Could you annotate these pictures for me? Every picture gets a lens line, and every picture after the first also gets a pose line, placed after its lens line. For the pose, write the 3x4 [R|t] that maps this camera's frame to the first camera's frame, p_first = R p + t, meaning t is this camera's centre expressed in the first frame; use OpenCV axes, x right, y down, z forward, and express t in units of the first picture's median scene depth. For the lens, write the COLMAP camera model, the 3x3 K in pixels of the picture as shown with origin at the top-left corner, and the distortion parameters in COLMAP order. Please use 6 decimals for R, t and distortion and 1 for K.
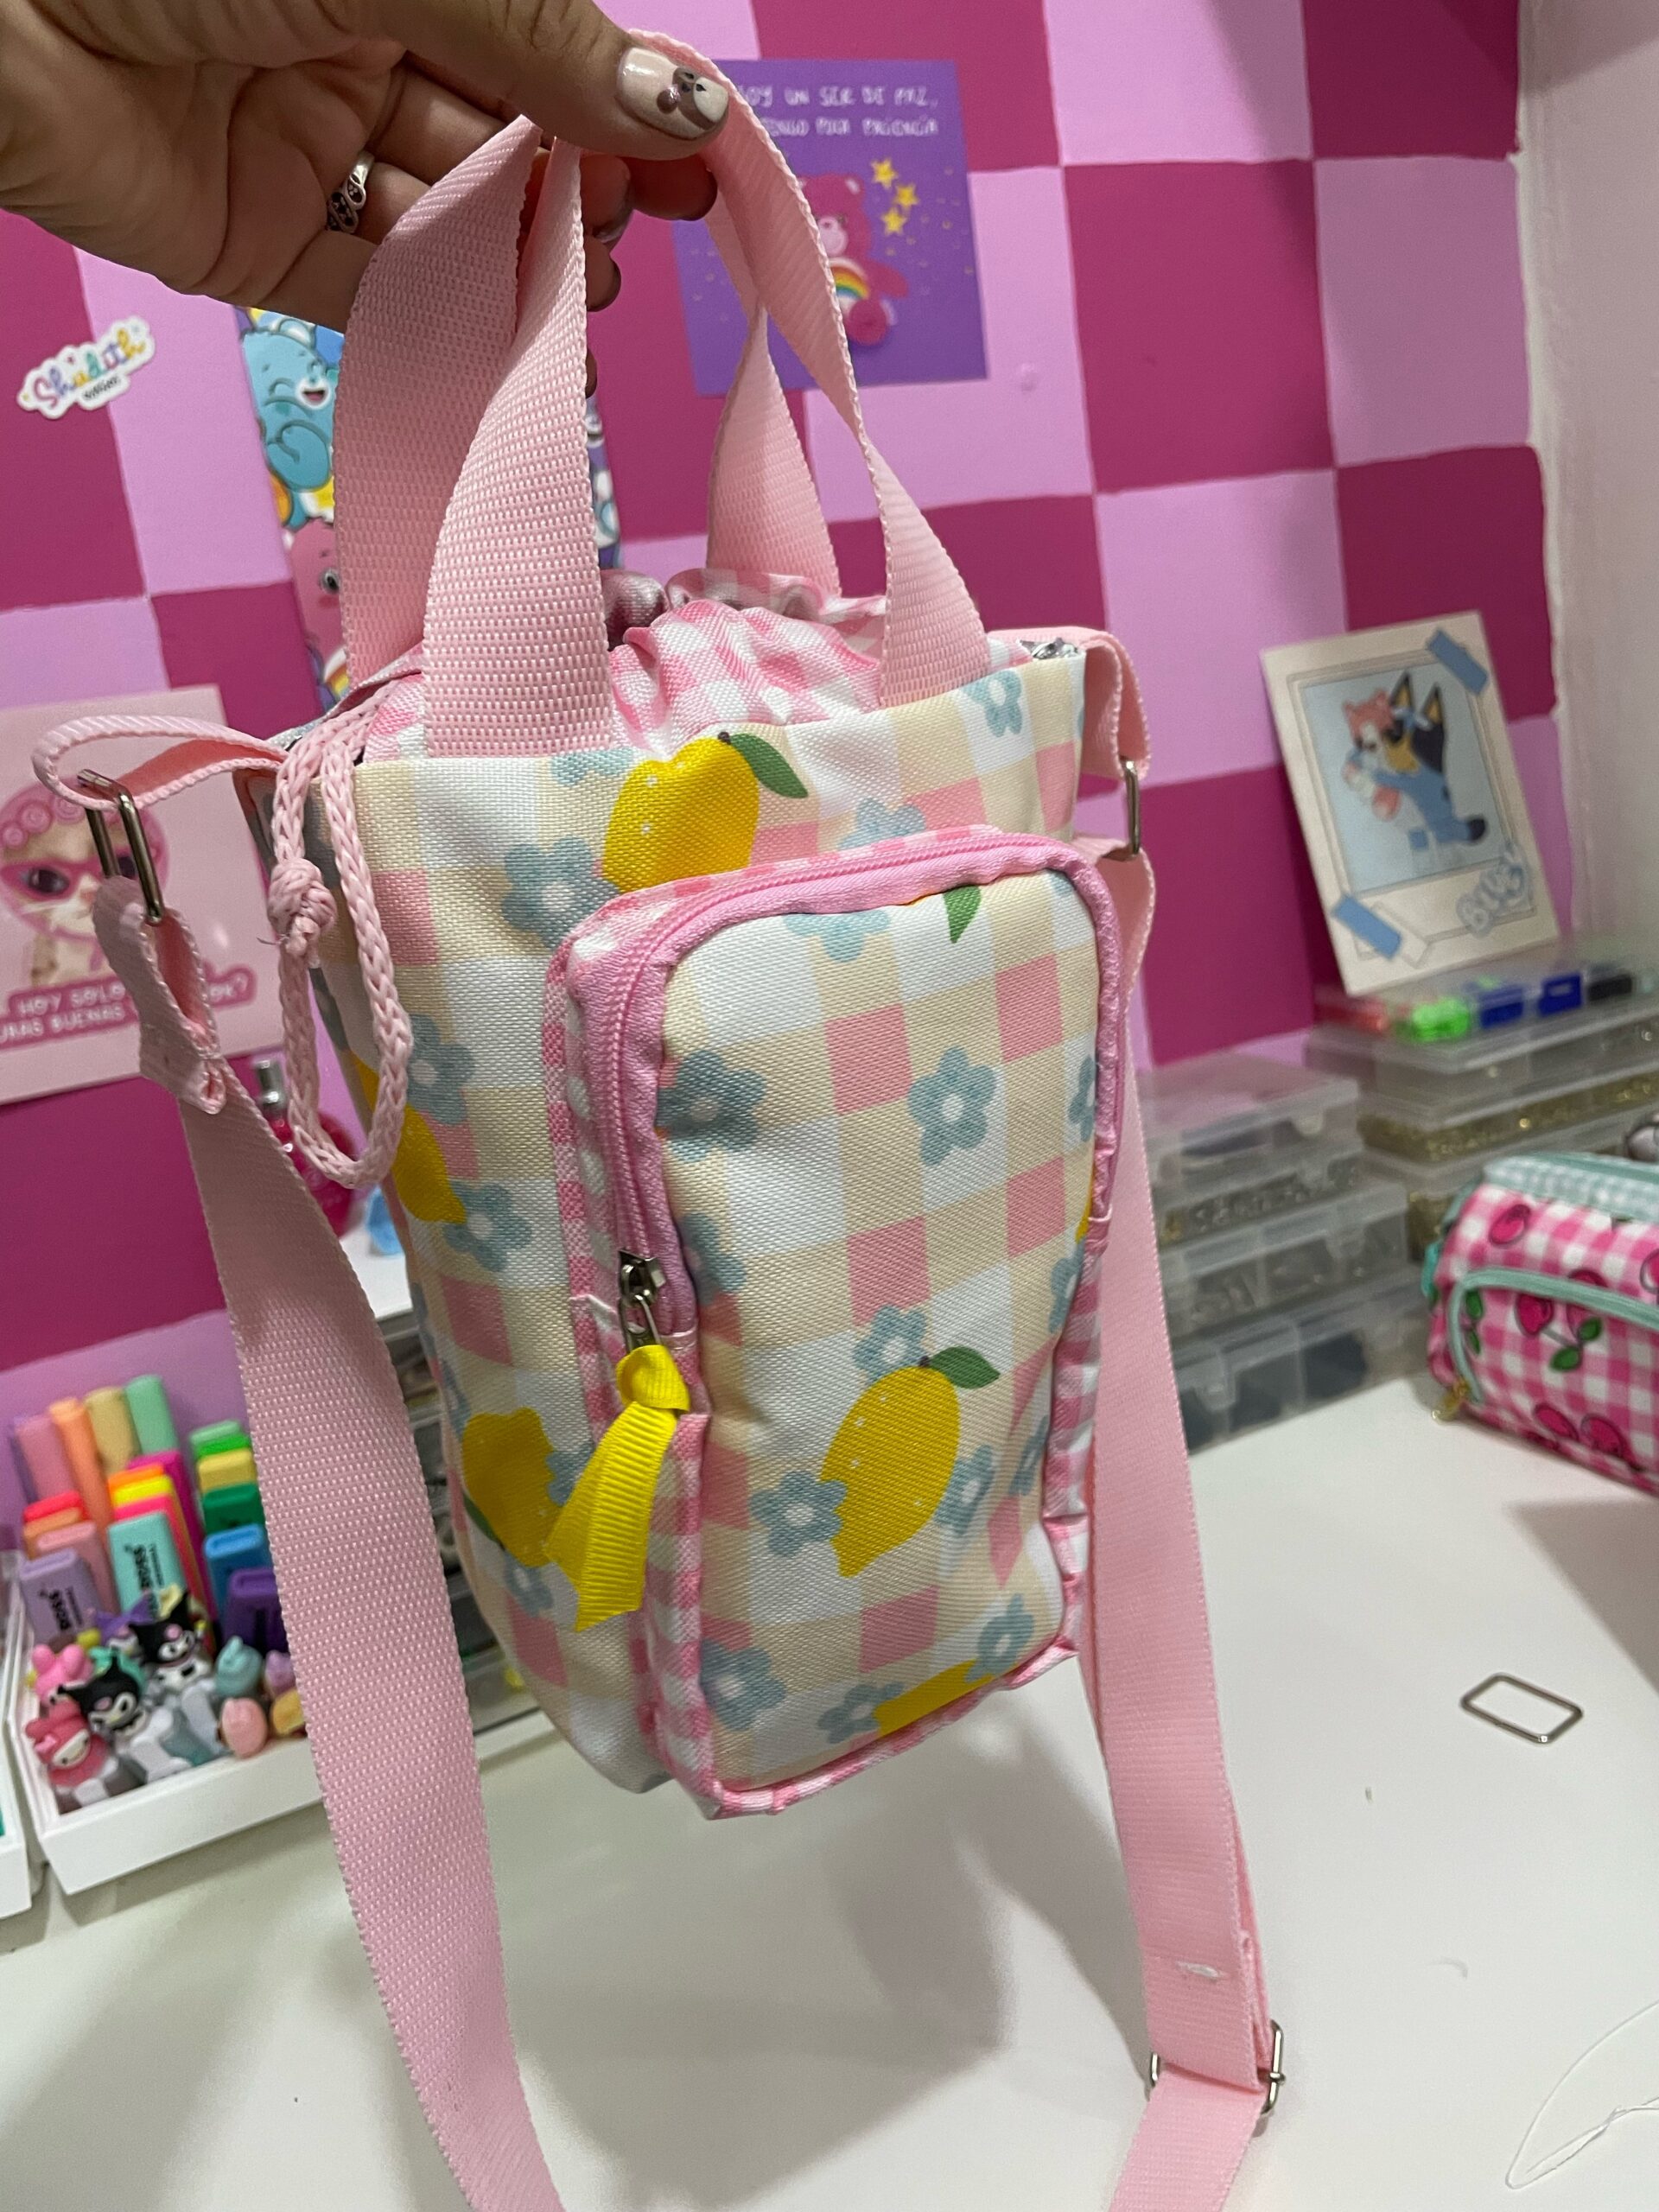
lens RADIAL K [[1708.3, 0, 867.0], [0, 1708.3, 1079.1], [0, 0, 1]] dist [0.082069, -0.124891]
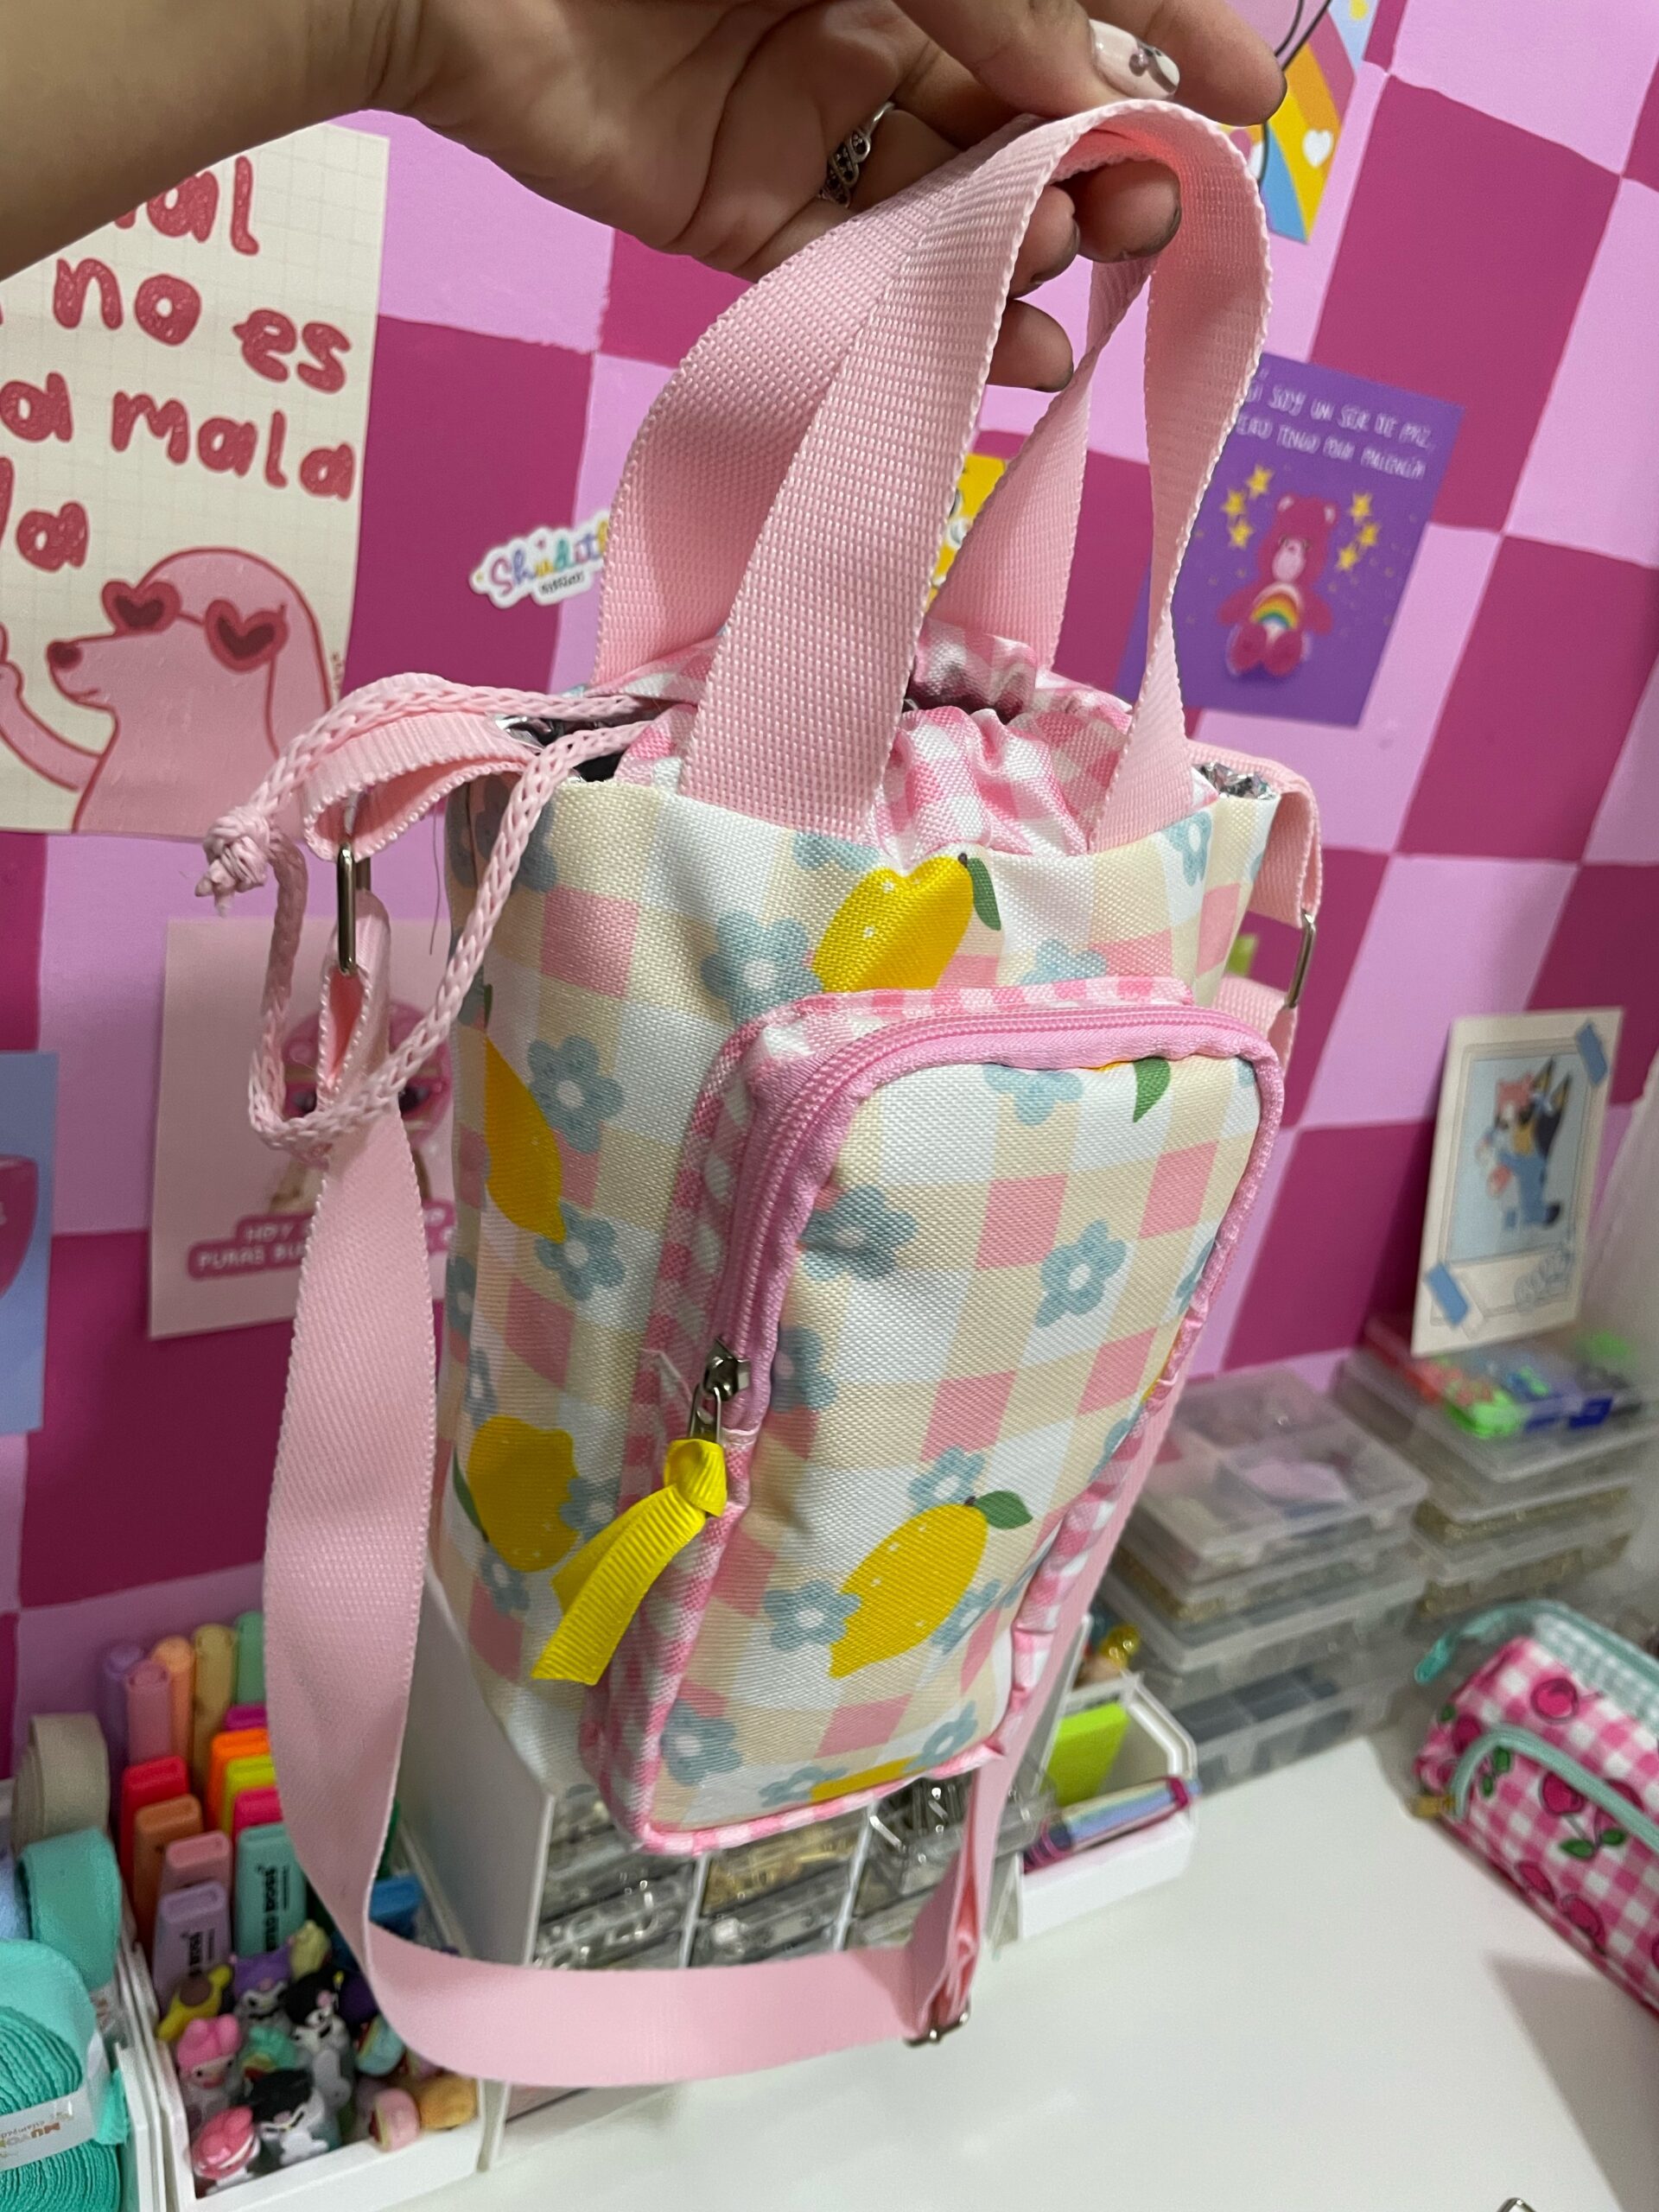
lens RADIAL K [[1708.3, 0, 845.4], [0, 1708.3, 1082.8], [0, 0, 1]] dist [0.082069, -0.124891]
pose [[0.932735, 0.260546, 0.249243, -0.394292], [-0.299827, 0.944424, 0.134782, -0.279583], [-0.200274, -0.200445, 0.959016, 0.119501]]
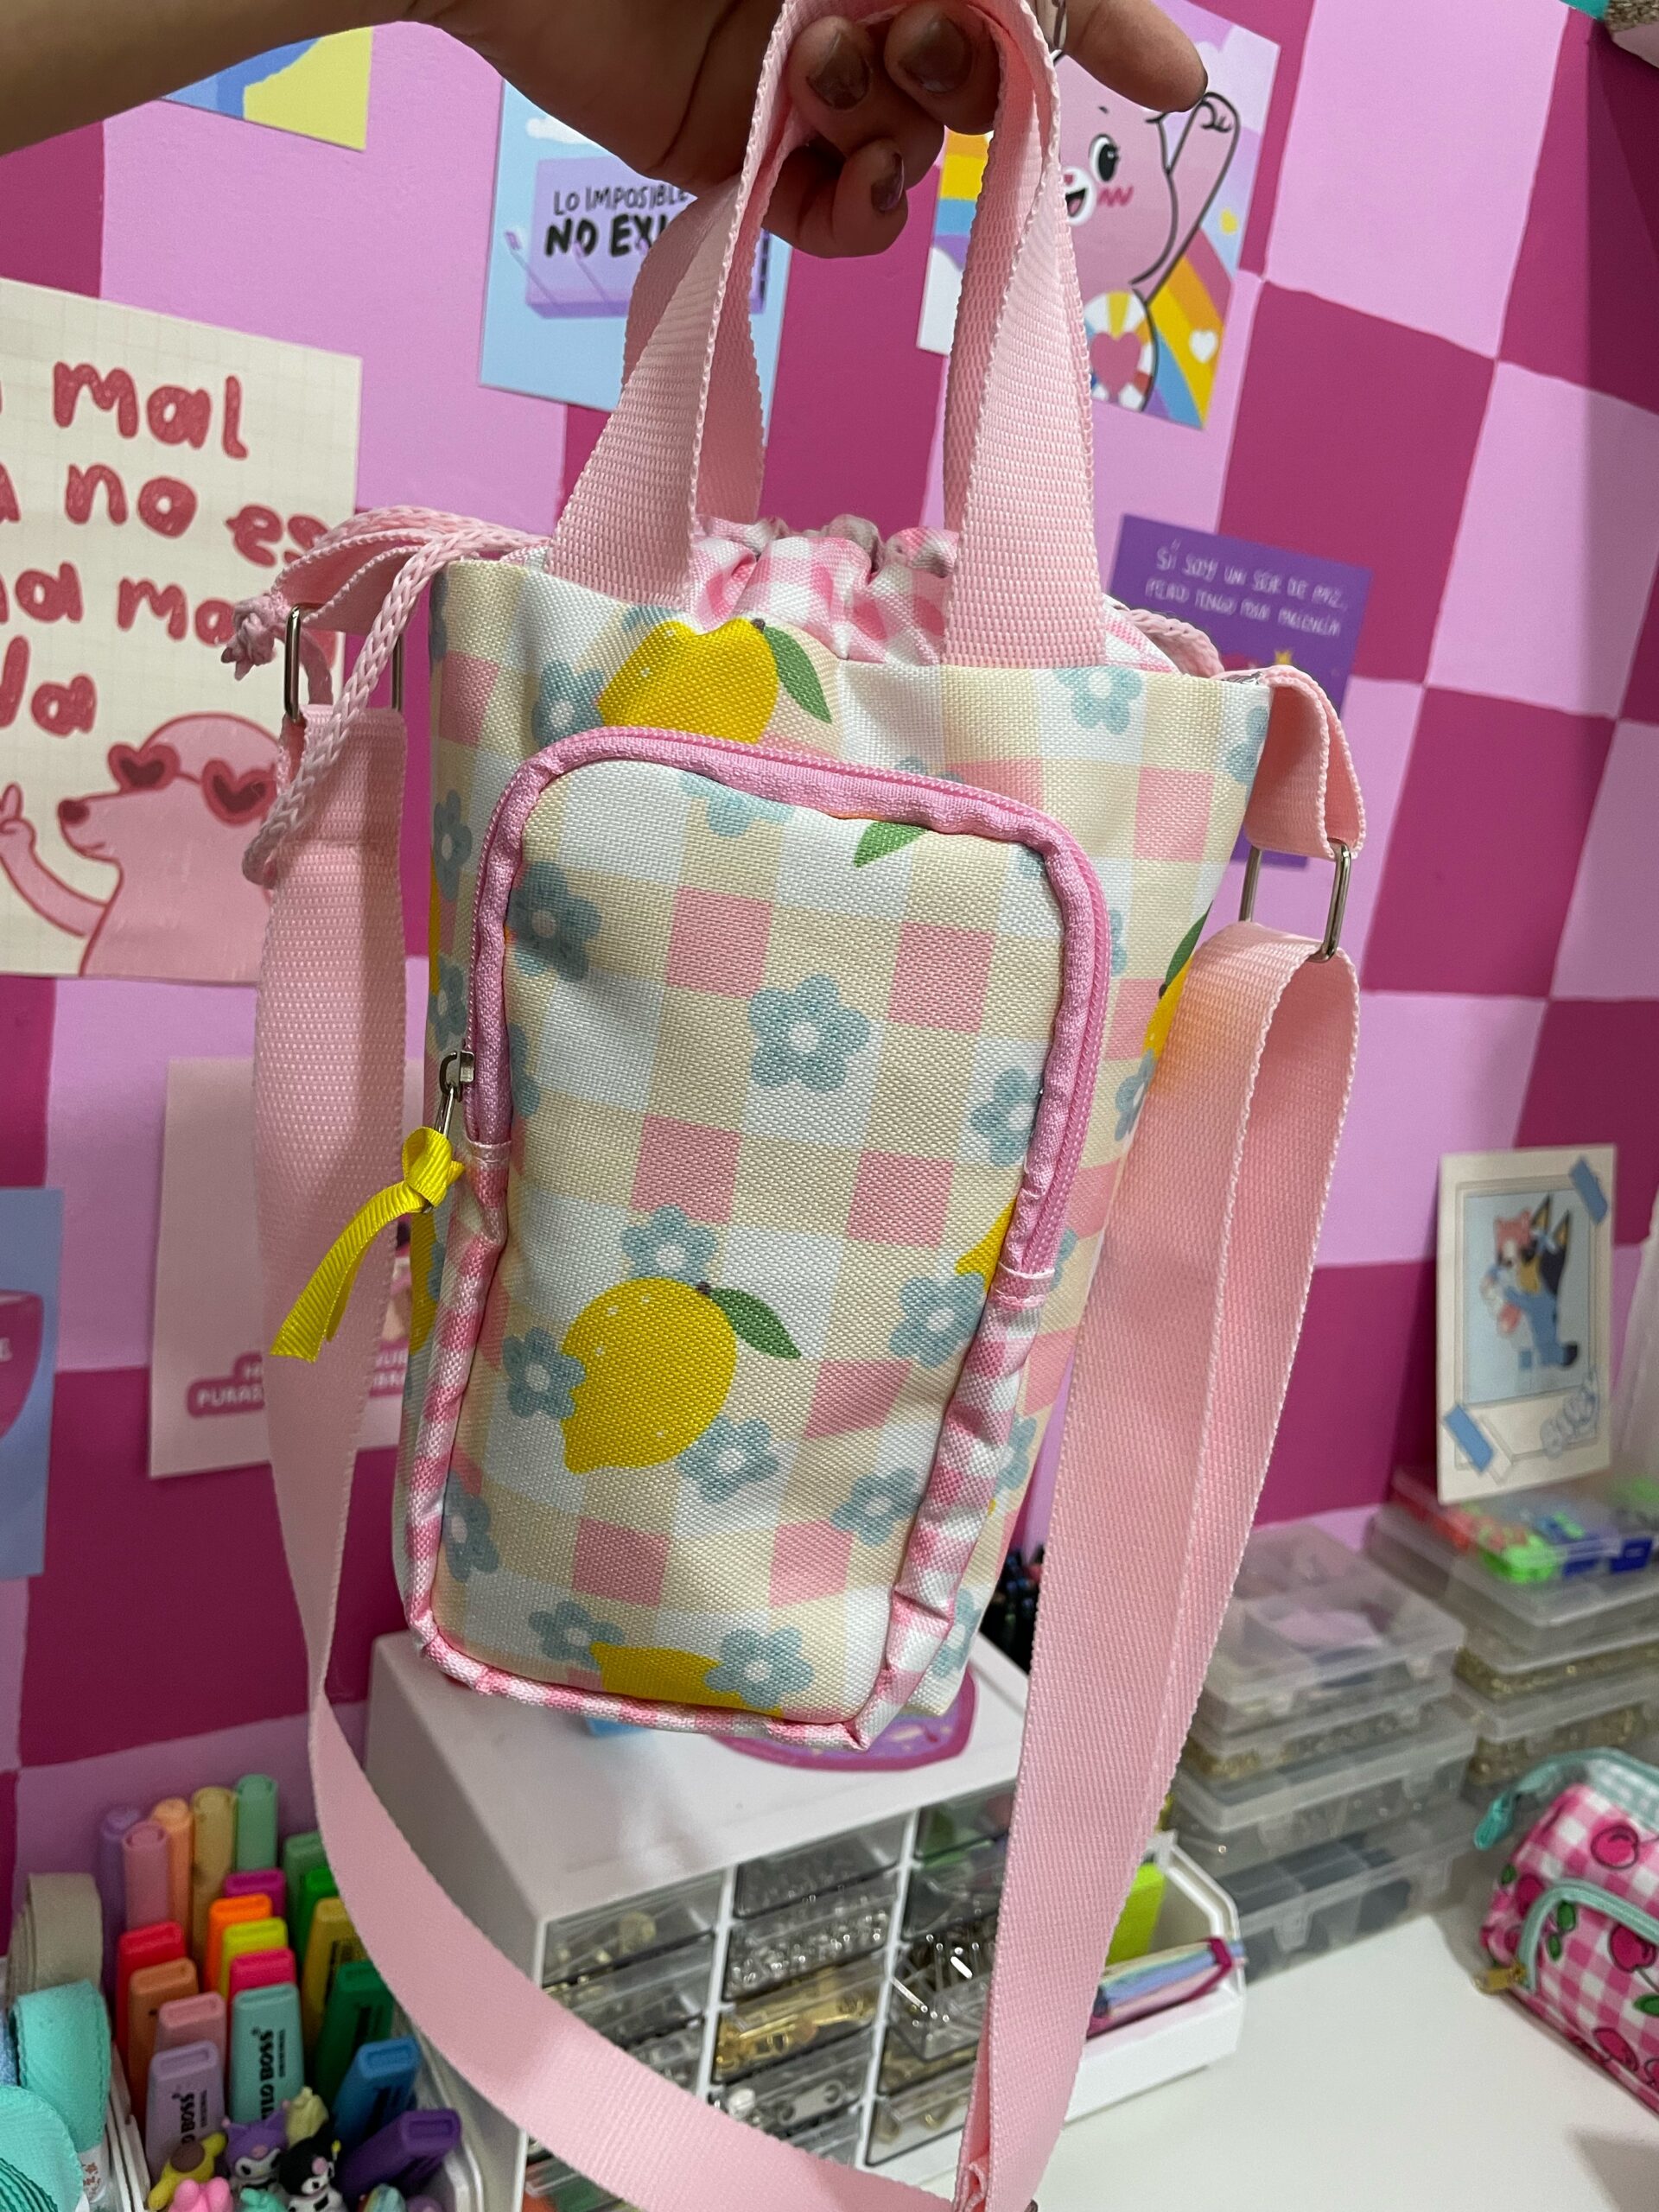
lens RADIAL K [[1708.3, 0, 839.5], [0, 1708.3, 1079.2], [0, 0, 1]] dist [0.082069, -0.124891]
pose [[0.953313, 0.245285, 0.176153, -0.346816], [-0.246835, 0.968965, -0.013410, -0.220236], [-0.173975, -0.030697, 0.984271, 0.073085]]
